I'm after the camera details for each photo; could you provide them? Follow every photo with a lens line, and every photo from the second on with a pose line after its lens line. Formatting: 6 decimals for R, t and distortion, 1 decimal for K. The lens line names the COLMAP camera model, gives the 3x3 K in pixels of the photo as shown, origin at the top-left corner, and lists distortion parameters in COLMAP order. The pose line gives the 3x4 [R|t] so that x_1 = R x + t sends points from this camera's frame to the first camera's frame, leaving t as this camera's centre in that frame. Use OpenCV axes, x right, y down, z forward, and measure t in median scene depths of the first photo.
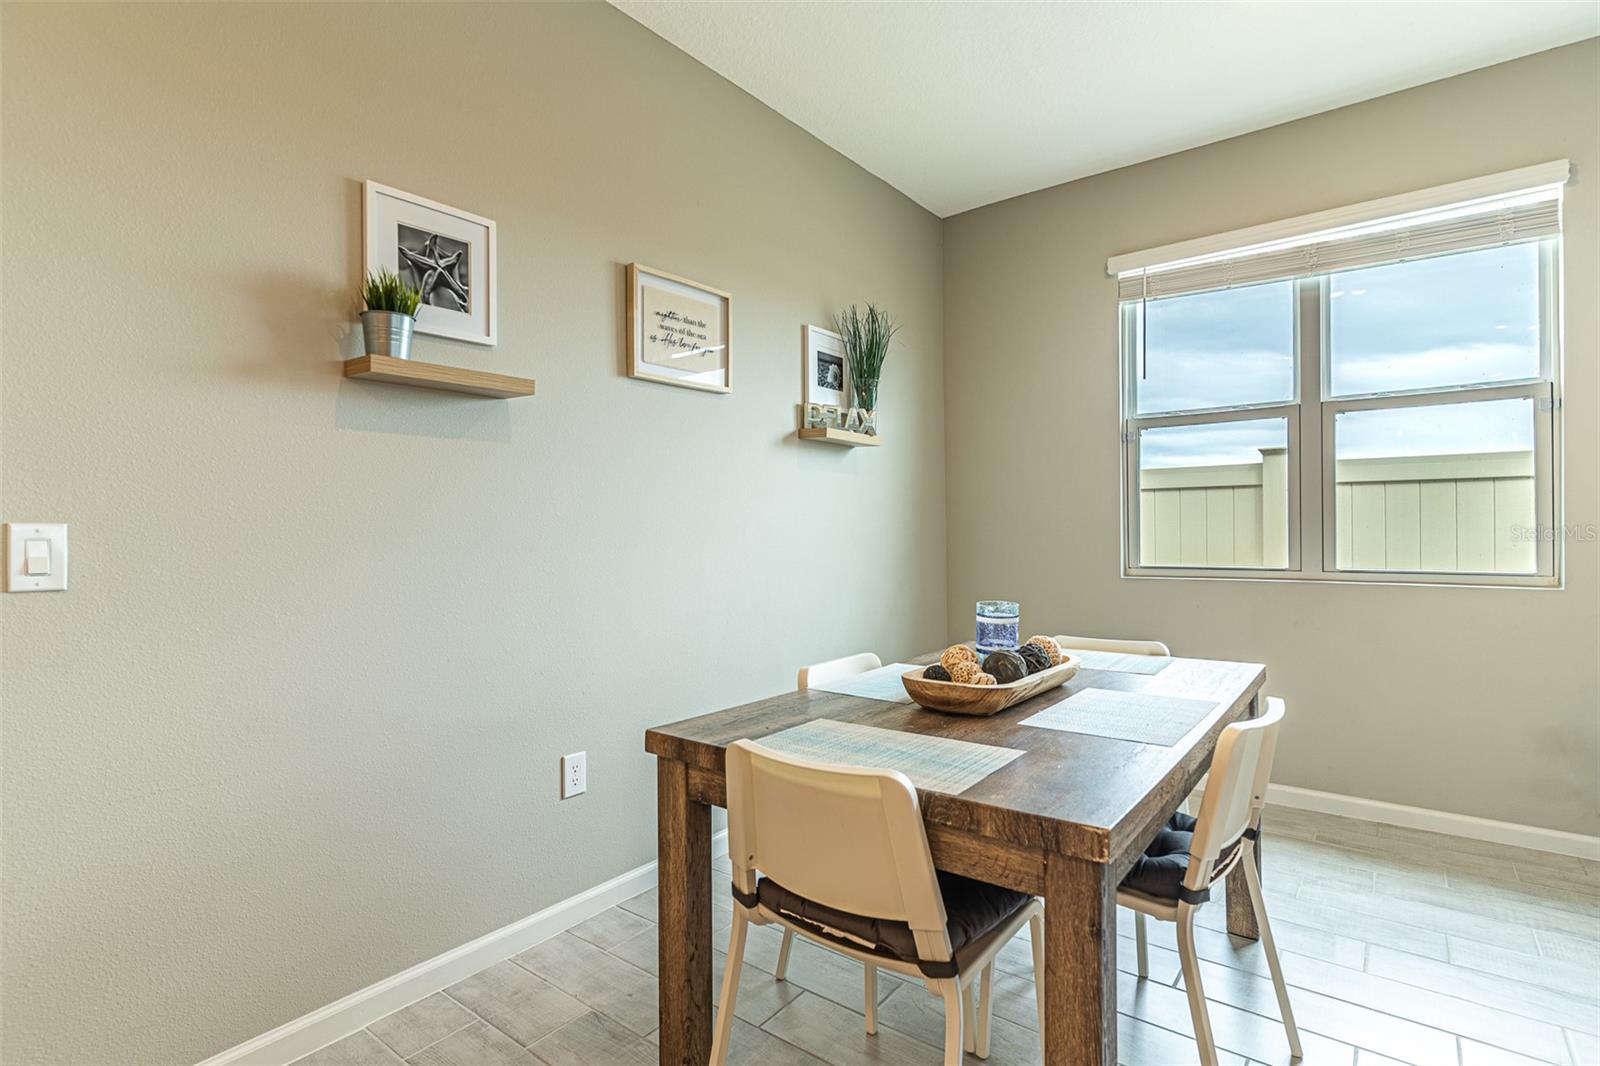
lens RADIAL K [[797.1, 0, 797.4], [0, 797.1, 530.7], [0, 0, 1]] dist [0.004368, 0.000924]
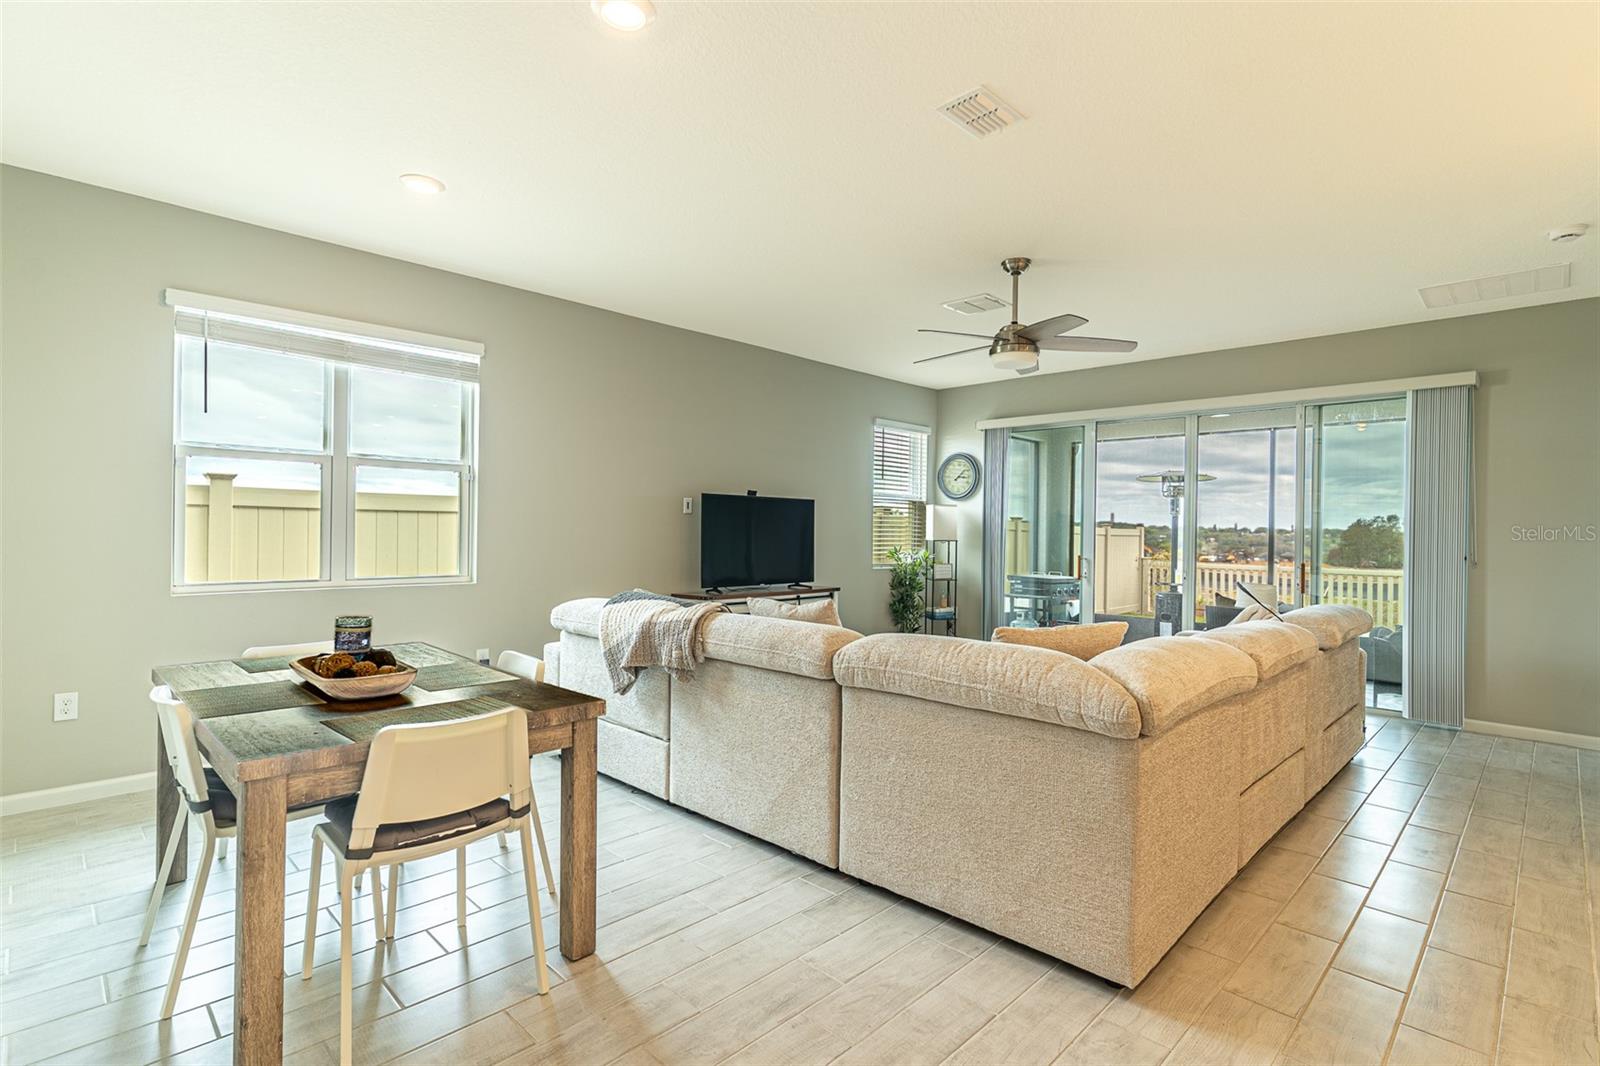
lens RADIAL K [[759.3, 0, 800.7], [0, 759.3, 533.1], [0, 0, 1]] dist [0.000531, 0.000112]
pose [[0.126888, 0.009540, 0.991871, -0.505871], [-0.010988, 0.999906, -0.008212, -0.025963], [-0.991856, -0.009857, 0.126981, 0.057264]]
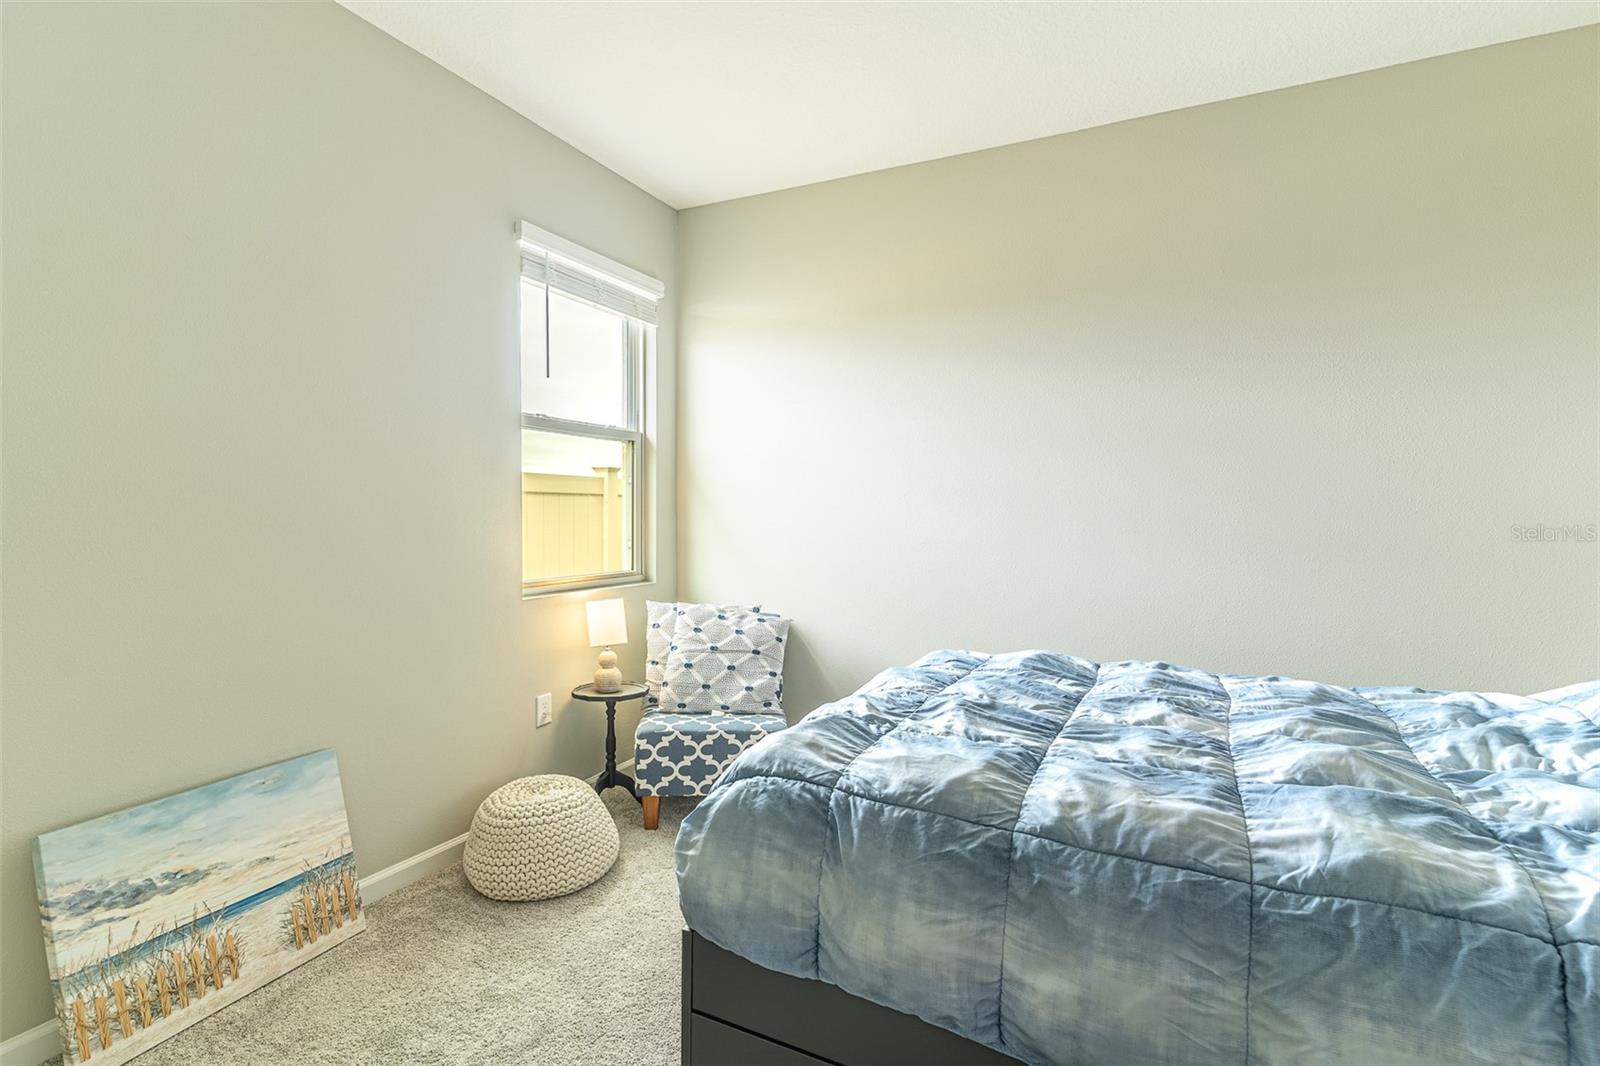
lens RADIAL K [[759.3, 0, 797.4], [0, 759.3, 534.0], [0, 0, 1]] dist [0.000531, 0.000112]
pose [[-0.203653, -0.016050, 0.978912, -0.493606], [0.010088, 0.999778, 0.018490, -0.018521], [-0.978991, 0.013640, -0.203446, 0.923980]]
